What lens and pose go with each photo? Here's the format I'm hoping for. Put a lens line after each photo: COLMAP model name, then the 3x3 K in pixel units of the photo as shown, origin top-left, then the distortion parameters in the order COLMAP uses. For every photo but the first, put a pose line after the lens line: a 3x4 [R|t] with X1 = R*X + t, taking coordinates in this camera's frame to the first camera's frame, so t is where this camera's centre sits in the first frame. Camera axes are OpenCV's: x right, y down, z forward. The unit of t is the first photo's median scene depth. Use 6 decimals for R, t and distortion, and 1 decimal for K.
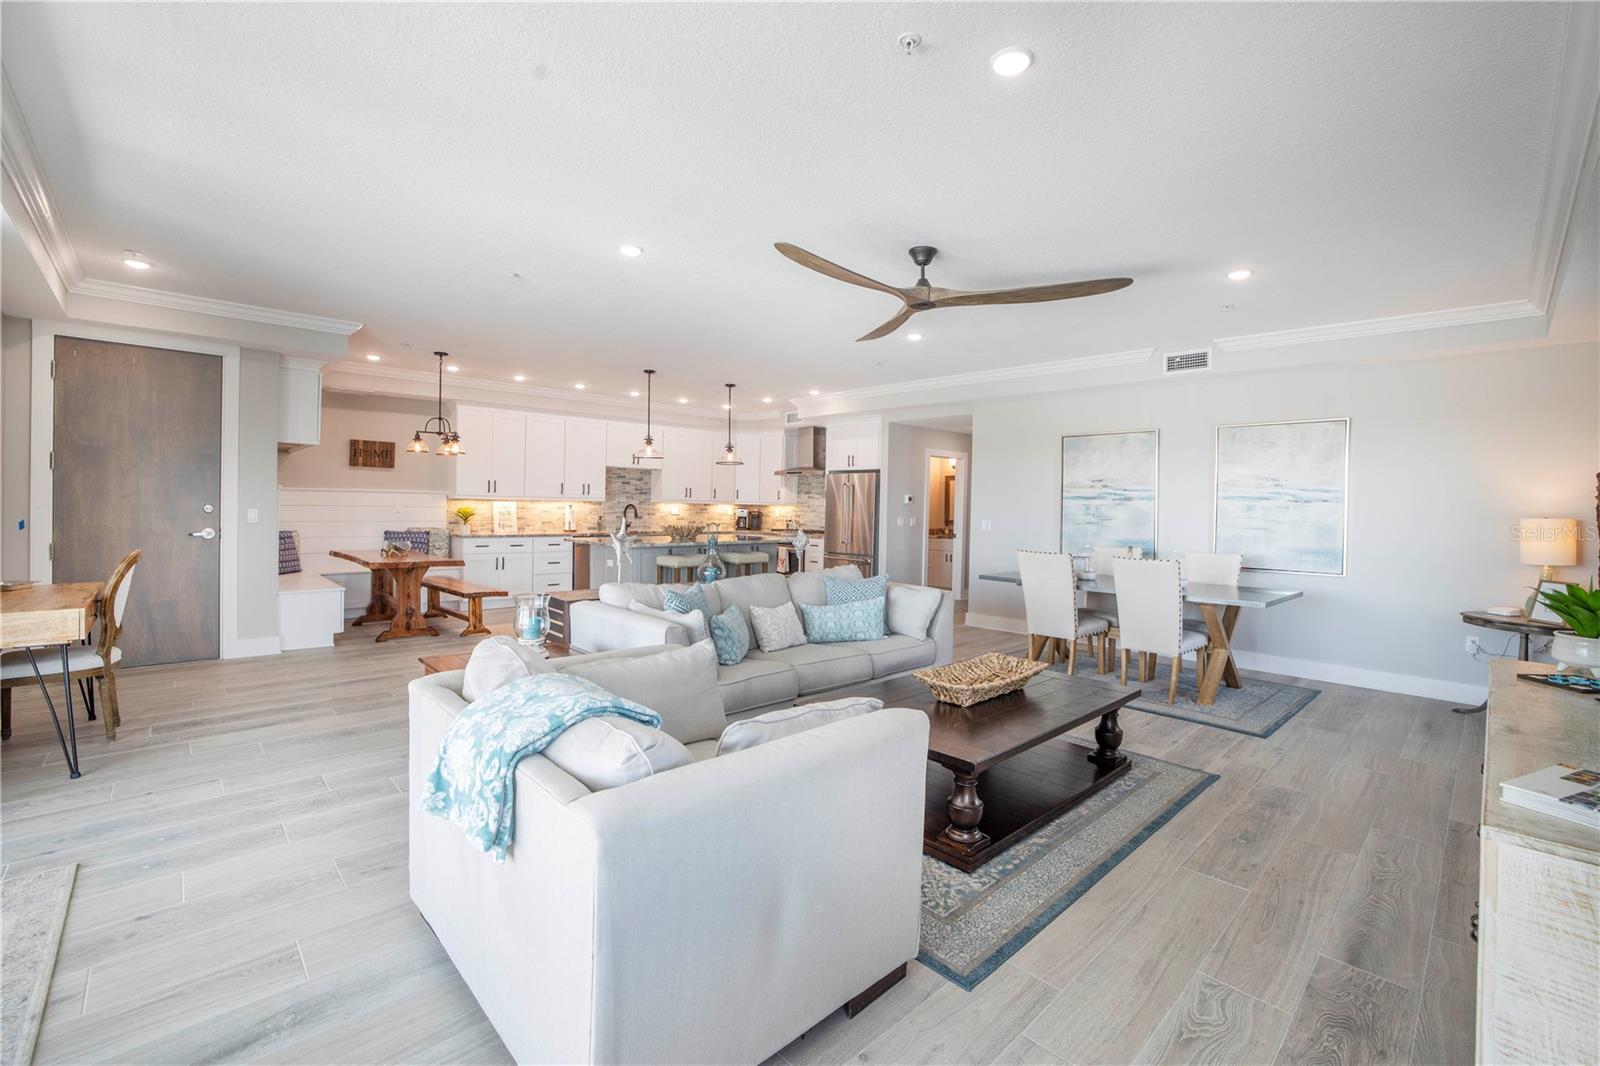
lens RADIAL K [[685.7, 0, 812.1], [0, 685.7, 519.4], [0, 0, 1]] dist [-0.041406, 0.011780]
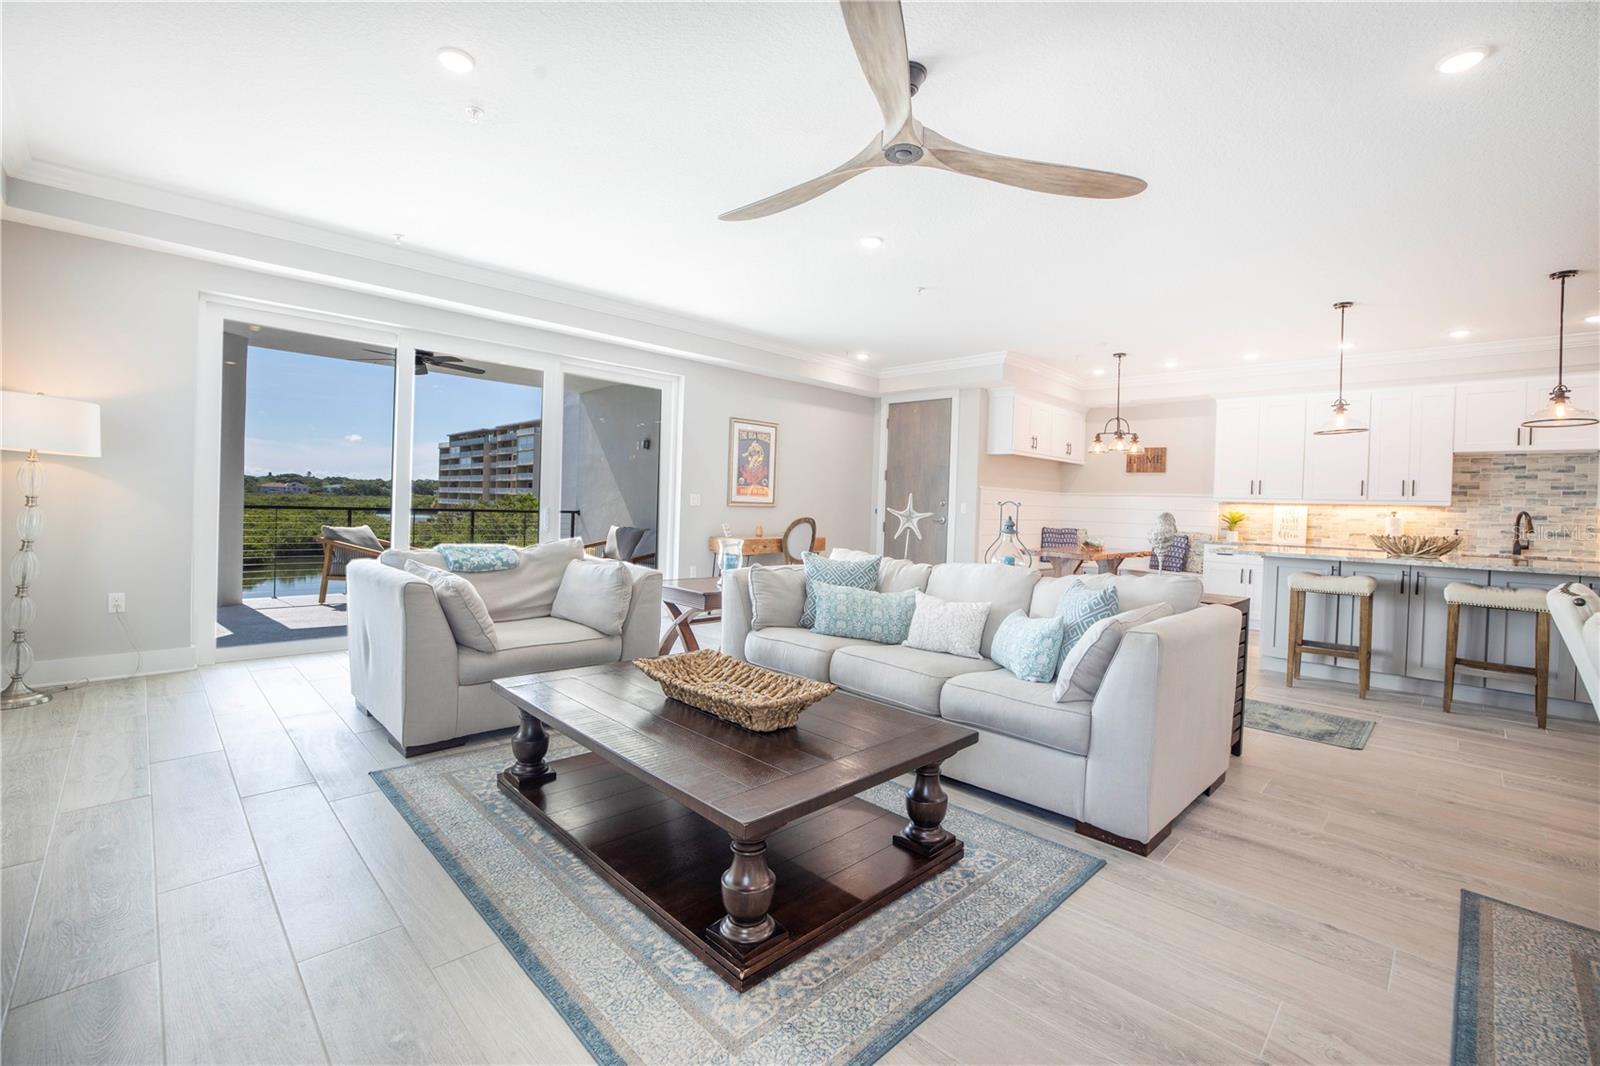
lens RADIAL K [[685.7, 0, 798.2], [0, 685.7, 522.8], [0, 0, 1]] dist [-0.041406, 0.011780]
pose [[0.011102, 0.007009, -0.999914, 0.471009], [-0.053501, 0.998547, 0.006406, 0.027450], [0.998506, 0.053425, 0.011461, 0.522181]]
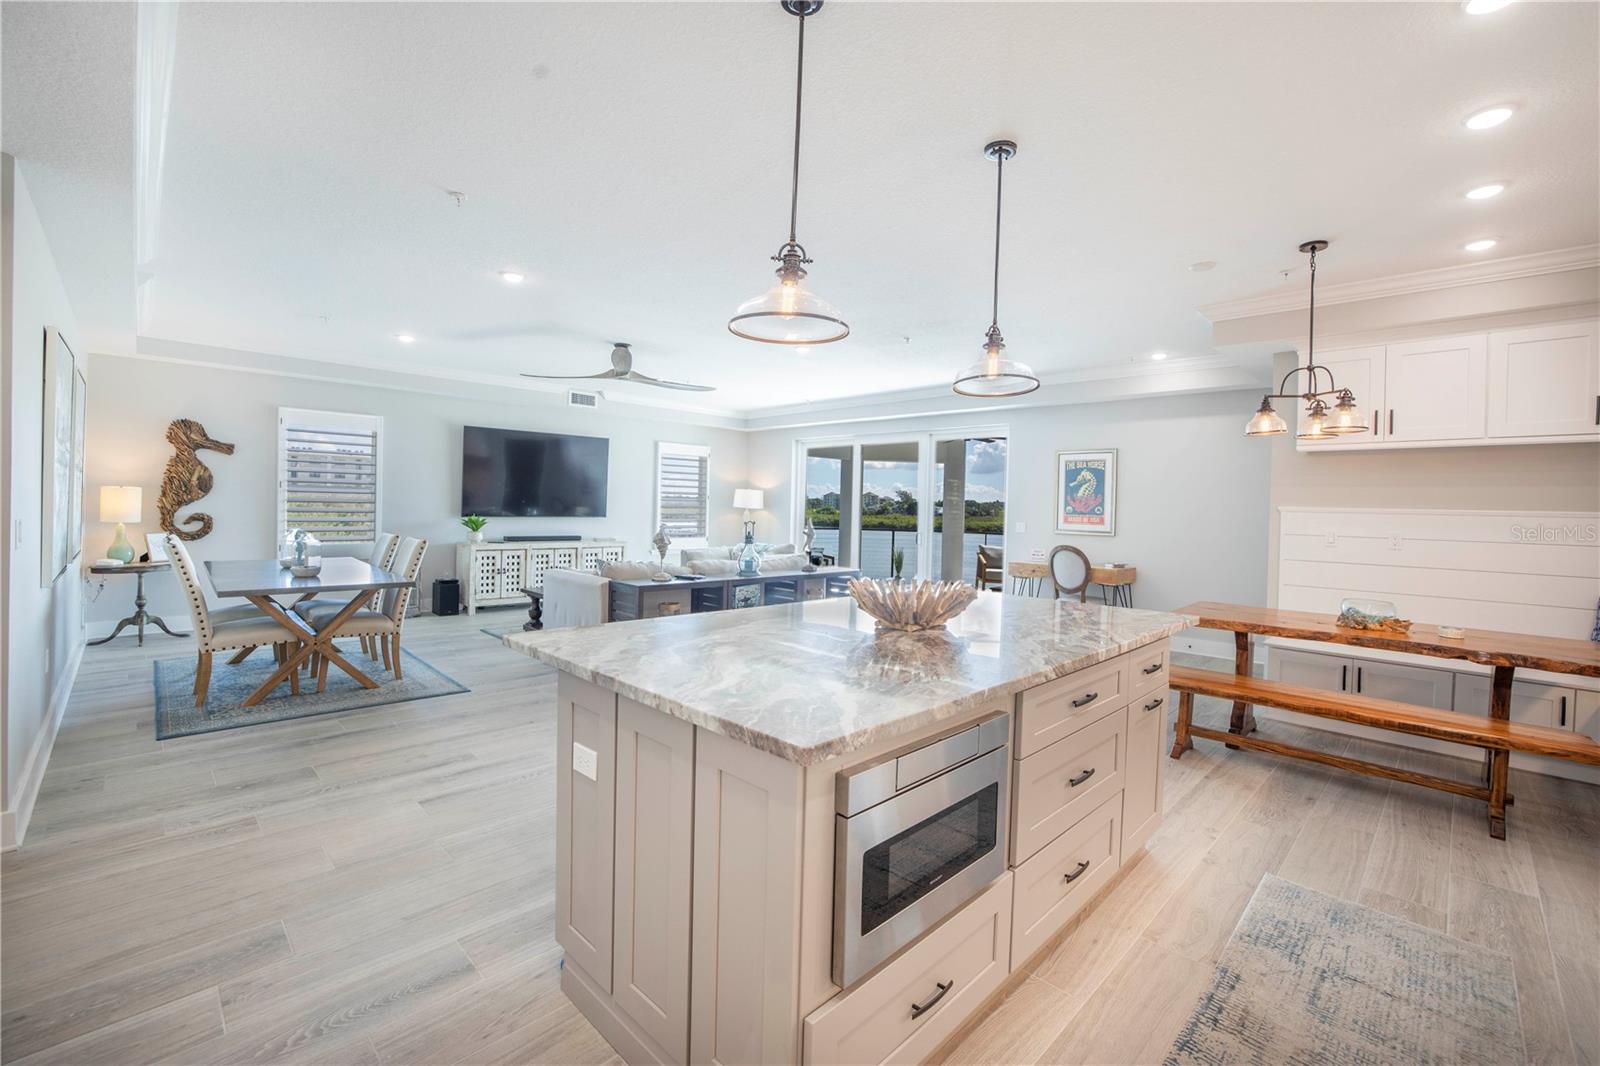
lens RADIAL K [[685.7, 0, 807.3], [0, 685.7, 524.7], [0, 0, 1]] dist [-0.041406, 0.011780]
pose [[-0.998786, -0.045454, -0.019001, -0.152831], [-0.046318, 0.997782, 0.047801, -0.034472], [0.016786, 0.048623, -0.998676, 1.521419]]
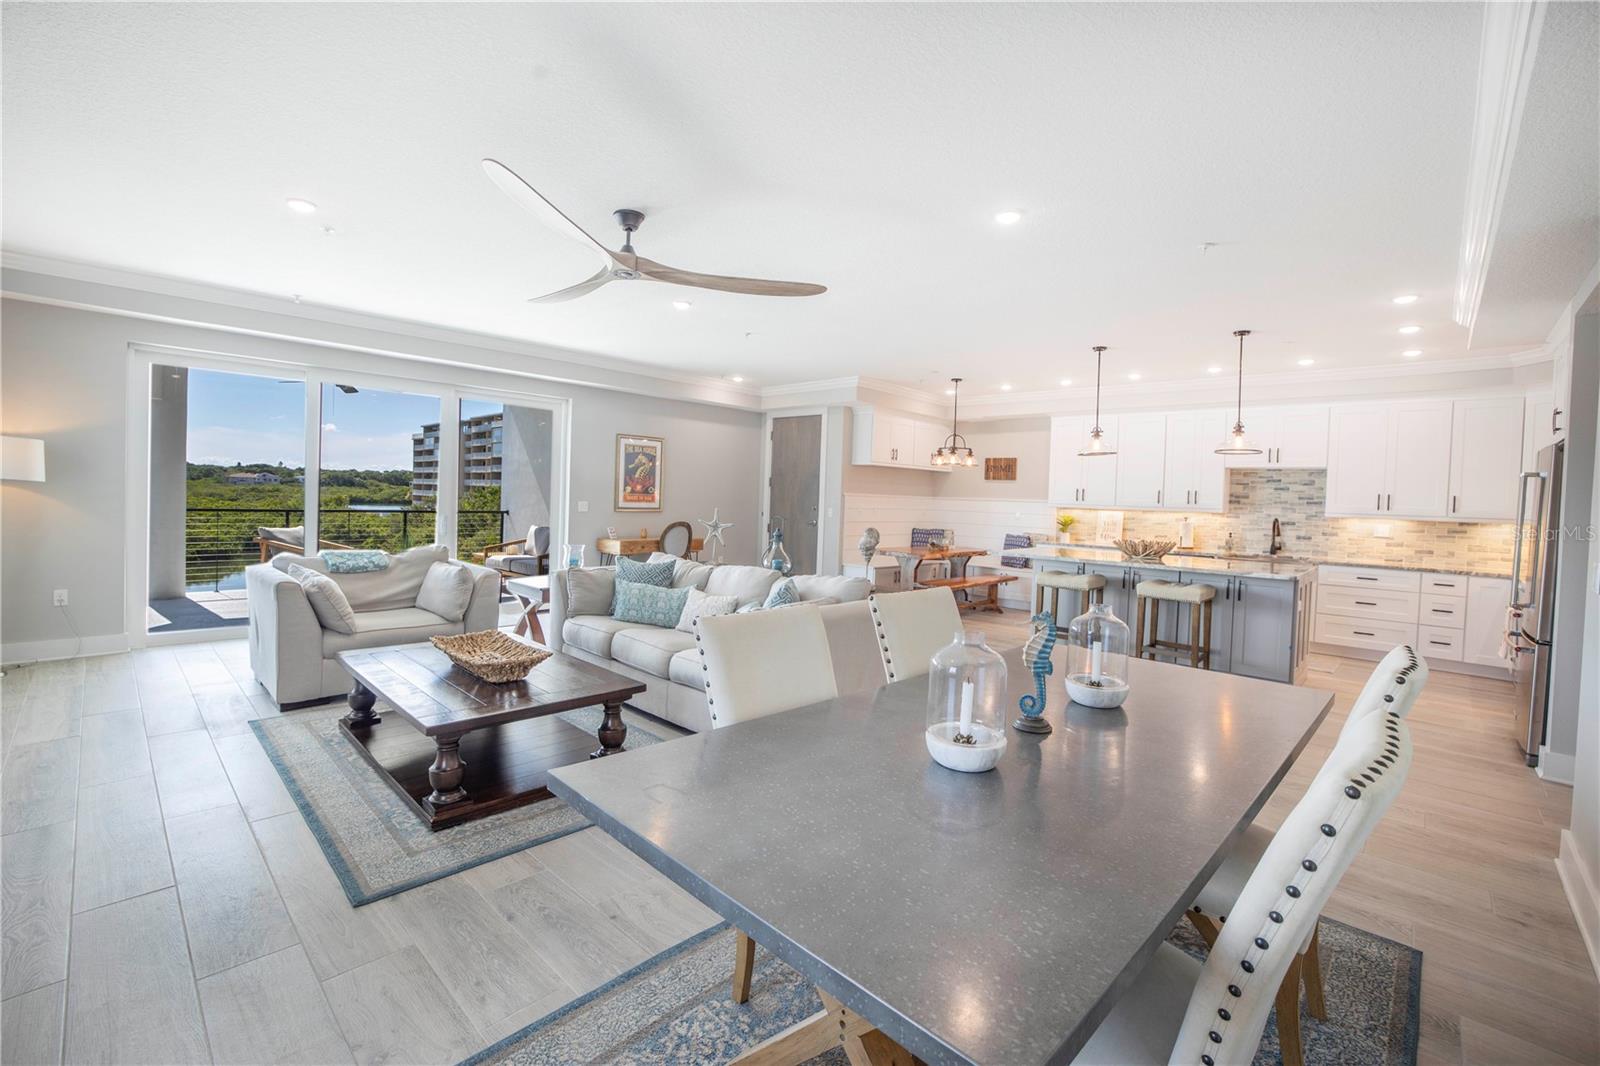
lens RADIAL K [[685.7, 0, 801.8], [0, 685.7, 523.0], [0, 0, 1]] dist [-0.041406, 0.011780]
pose [[0.044031, 0.019182, -0.998846, 0.630361], [-0.054405, 0.998378, 0.016775, -0.002769], [0.997548, 0.053603, 0.045003, 0.697189]]
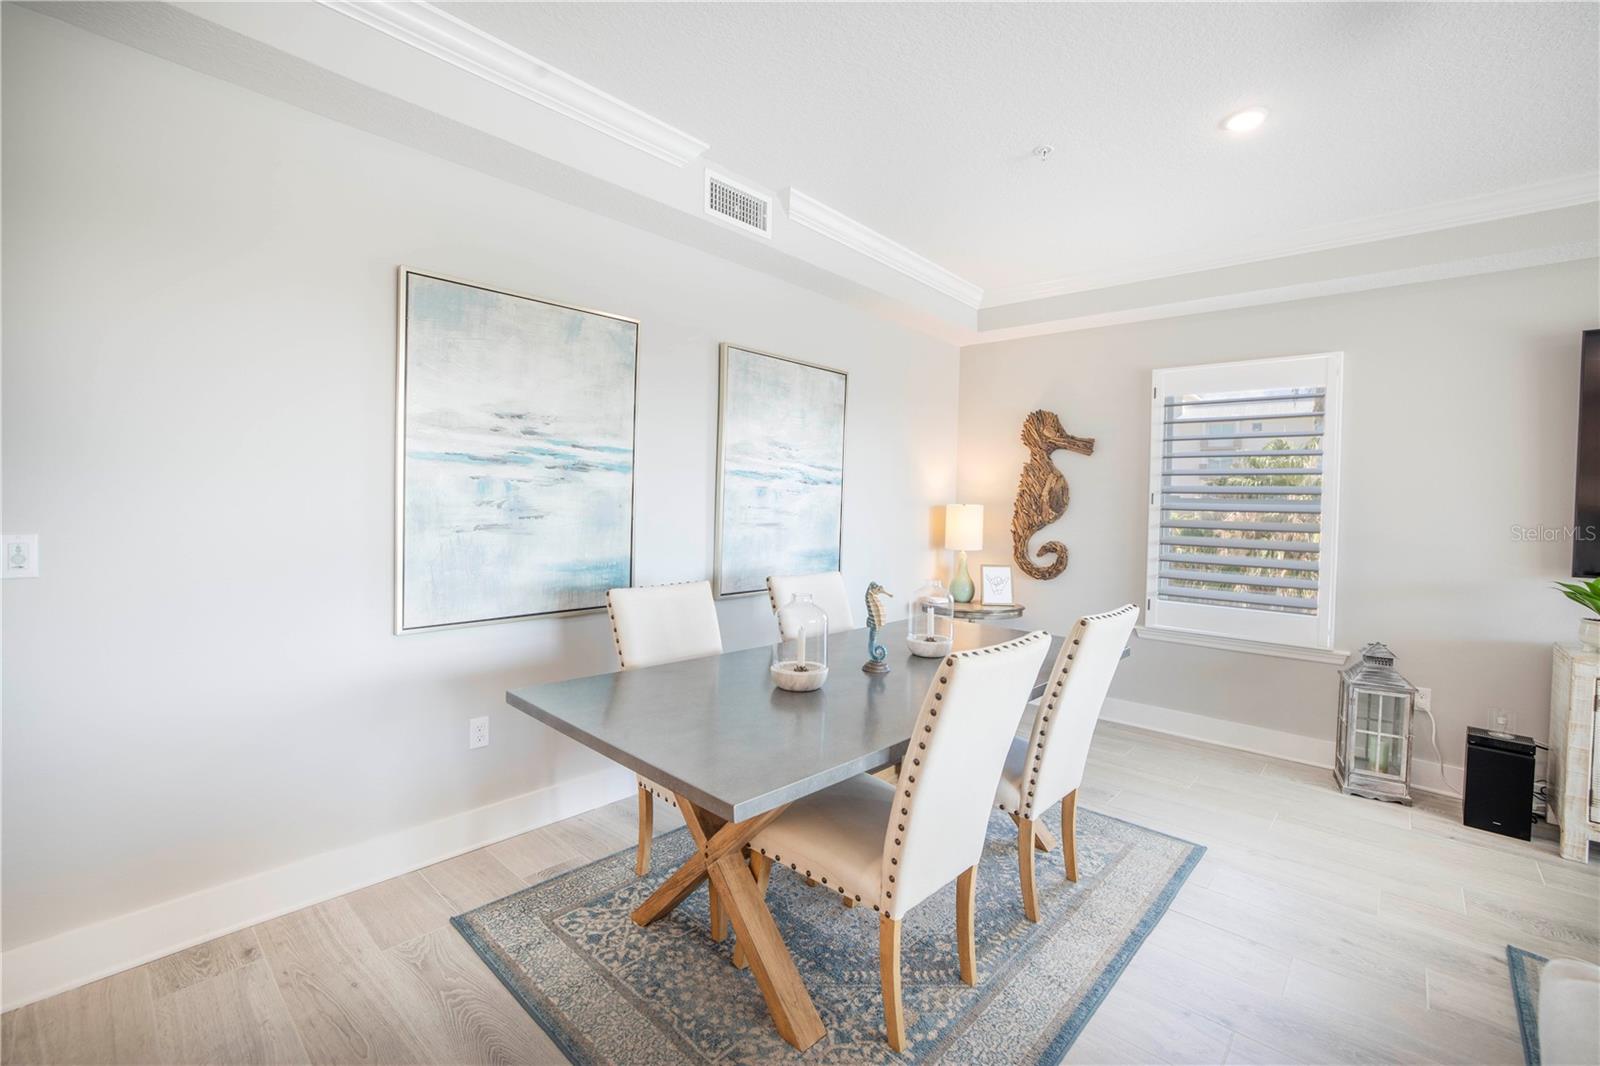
lens RADIAL K [[685.7, 0, 796.5], [0, 685.7, 514.8], [0, 0, 1]] dist [-0.041406, 0.011780]
pose [[-0.057638, -0.041231, 0.997486, 0.026533], [-0.007869, 0.999135, 0.040845, -0.018190], [-0.998307, -0.005495, -0.057913, 0.863072]]
